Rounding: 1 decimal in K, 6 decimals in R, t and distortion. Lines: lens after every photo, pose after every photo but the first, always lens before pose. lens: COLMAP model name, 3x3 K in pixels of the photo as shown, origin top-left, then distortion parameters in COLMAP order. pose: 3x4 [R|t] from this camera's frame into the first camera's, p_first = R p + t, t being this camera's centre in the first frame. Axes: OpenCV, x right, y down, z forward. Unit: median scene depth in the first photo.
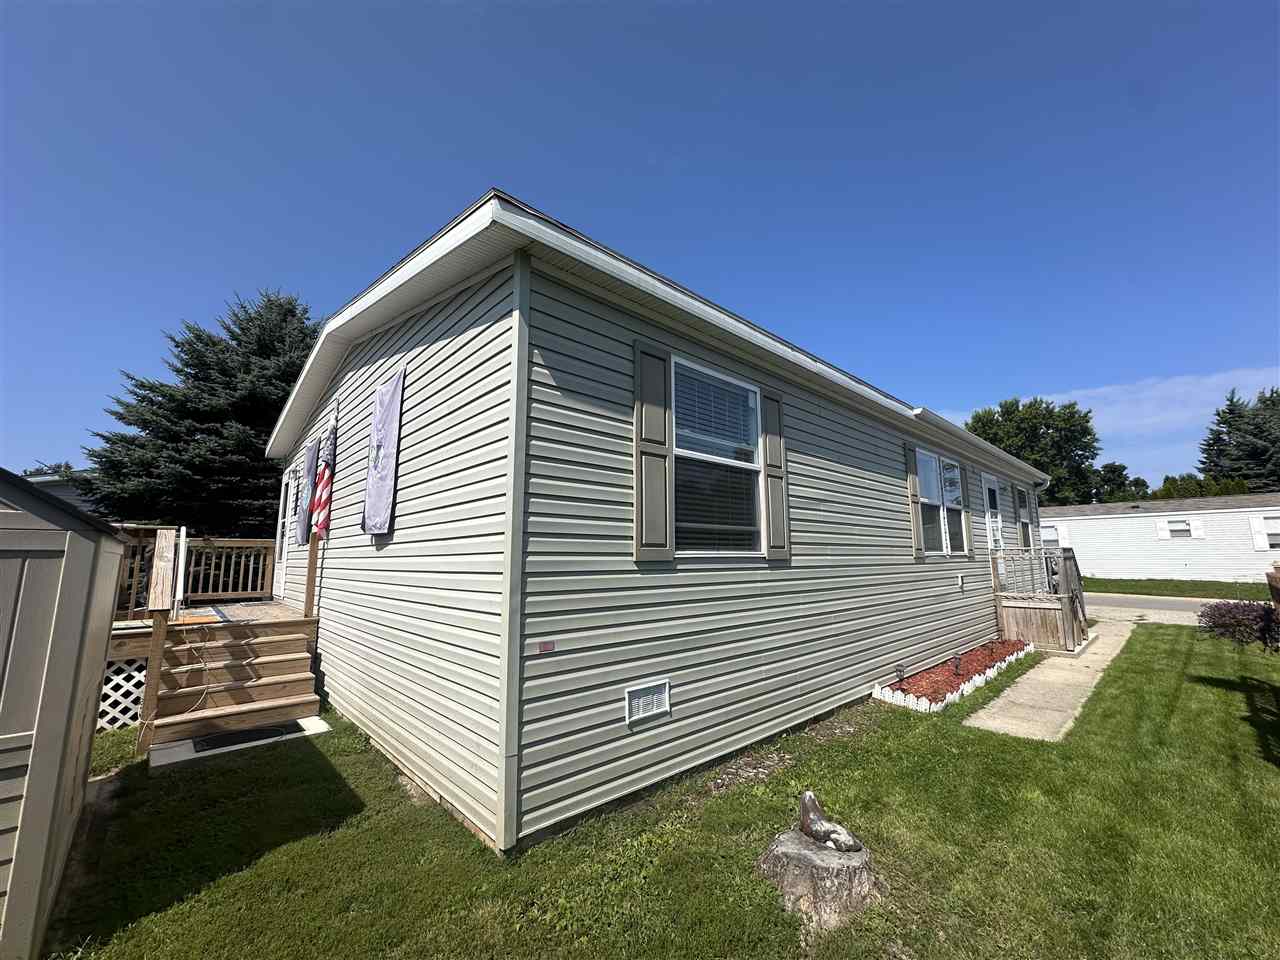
lens RADIAL K [[509.4, 0, 642.2], [0, 509.4, 479.2], [0, 0, 1]] dist [-0.003675, 0.000400]
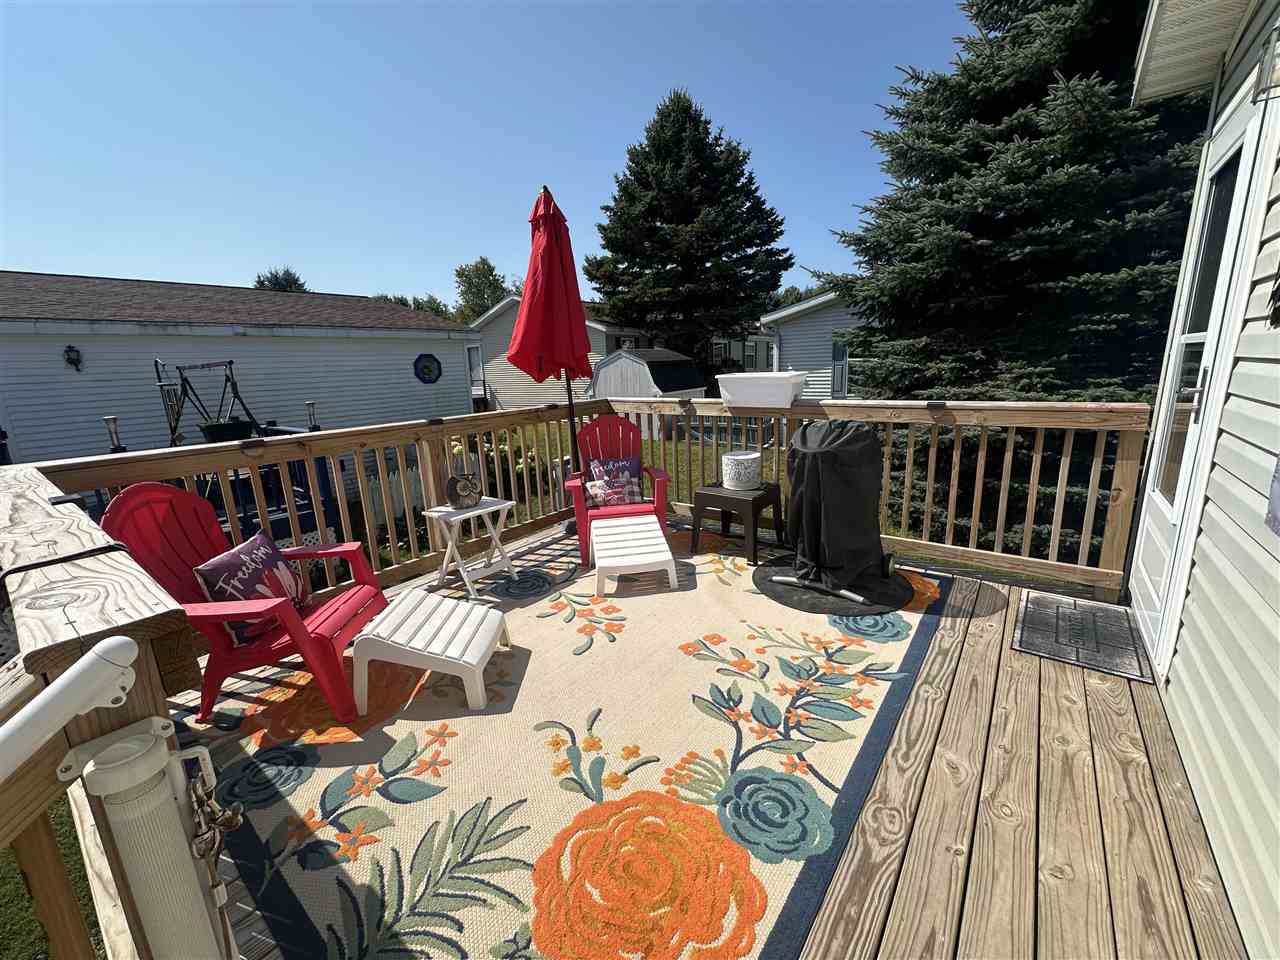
lens RADIAL K [[509.4, 0, 642.2], [0, 509.4, 479.2], [0, 0, 1]] dist [-0.003675, 0.000400]
pose [[0.165584, 0.219339, -0.961495, -0.415846], [0.187732, 0.950115, 0.249074, 0.029512], [0.968163, -0.221746, 0.116147, 0.582598]]
